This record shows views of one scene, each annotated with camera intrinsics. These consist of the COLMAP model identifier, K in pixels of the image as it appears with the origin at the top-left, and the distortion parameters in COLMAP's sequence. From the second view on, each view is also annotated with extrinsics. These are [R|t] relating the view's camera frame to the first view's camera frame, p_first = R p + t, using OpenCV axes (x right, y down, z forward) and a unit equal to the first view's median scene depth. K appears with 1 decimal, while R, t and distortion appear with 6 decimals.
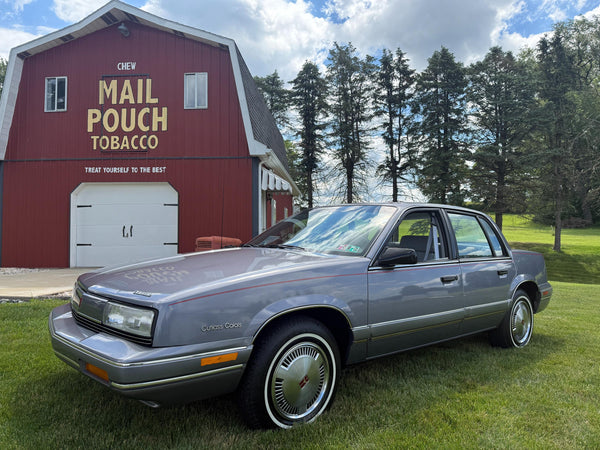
lens RADIAL K [[425.6, 0, 308.1], [0, 425.6, 225.4], [0, 0, 1]] dist [0.023228, -0.031361]
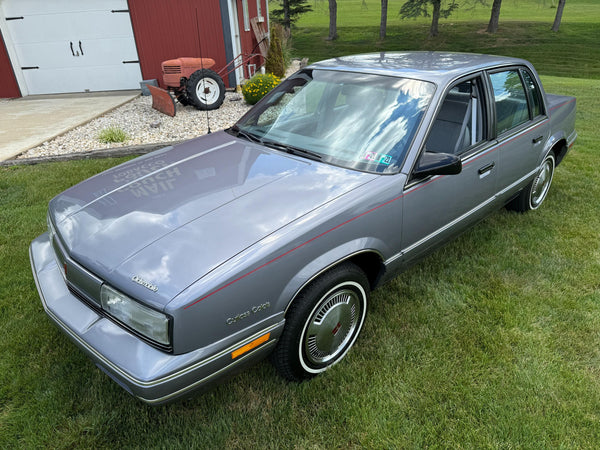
lens RADIAL K [[424.9, 0, 302.0], [0, 424.9, 227.6], [0, 0, 1]] dist [0.015861, -0.018599]
pose [[0.997739, -0.061060, 0.028080, -0.020926], [0.040489, 0.879594, 0.474000, -0.057674], [-0.053641, -0.471791, 0.880077, 0.063049]]
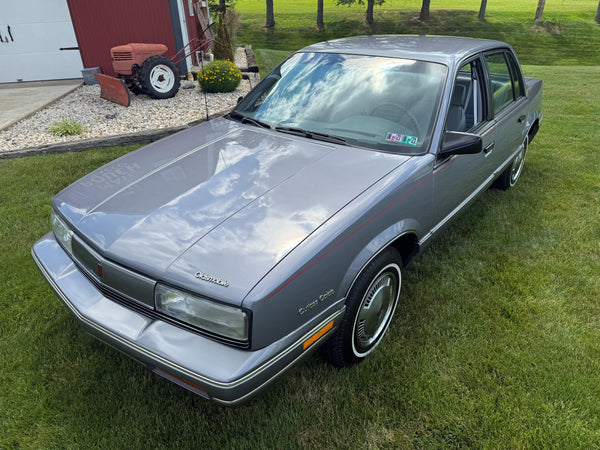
lens RADIAL K [[424.9, 0, 301.2], [0, 424.9, 226.4], [0, 0, 1]] dist [0.015861, -0.018599]
pose [[0.979491, -0.119925, 0.161914, -0.065822], [0.023810, 0.866844, 0.498011, -0.055929], [-0.200079, -0.483942, 0.851920, 0.071414]]
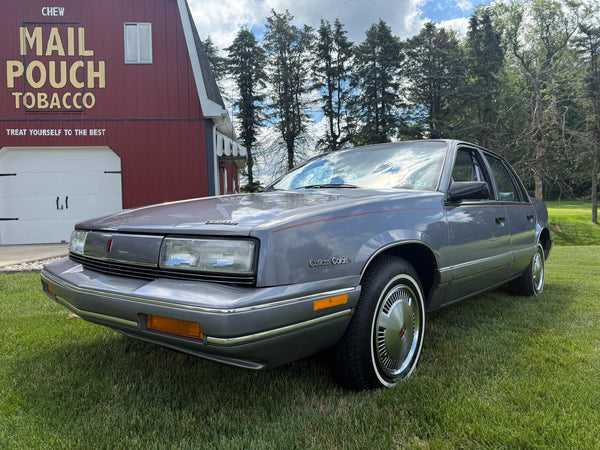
lens RADIAL K [[425.6, 0, 304.5], [0, 425.6, 225.2], [0, 0, 1]] dist [0.023228, -0.031361]
pose [[0.987191, -0.023769, 0.157764, -0.069408], [0.016180, 0.998657, 0.049218, 0.025248], [-0.158722, -0.046035, 0.986250, 0.047712]]
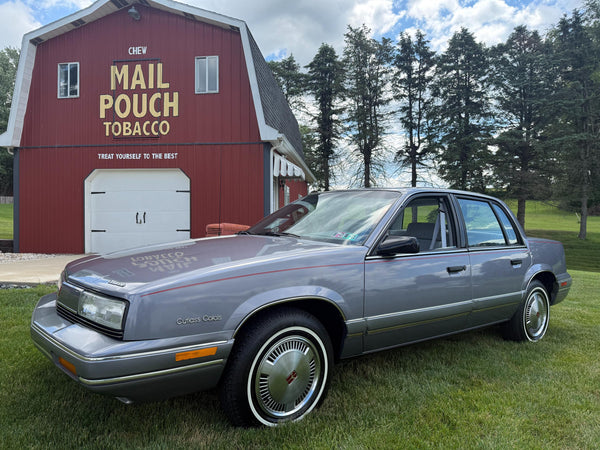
lens RADIAL K [[425.6, 0, 306.9], [0, 425.6, 227.6], [0, 0, 1]] dist [0.023228, -0.031361]
pose [[0.998923, 0.002885, -0.046311, 0.014256], [-0.001217, 0.999350, 0.036019, 0.000550], [0.046385, -0.035924, 0.998277, 0.016203]]
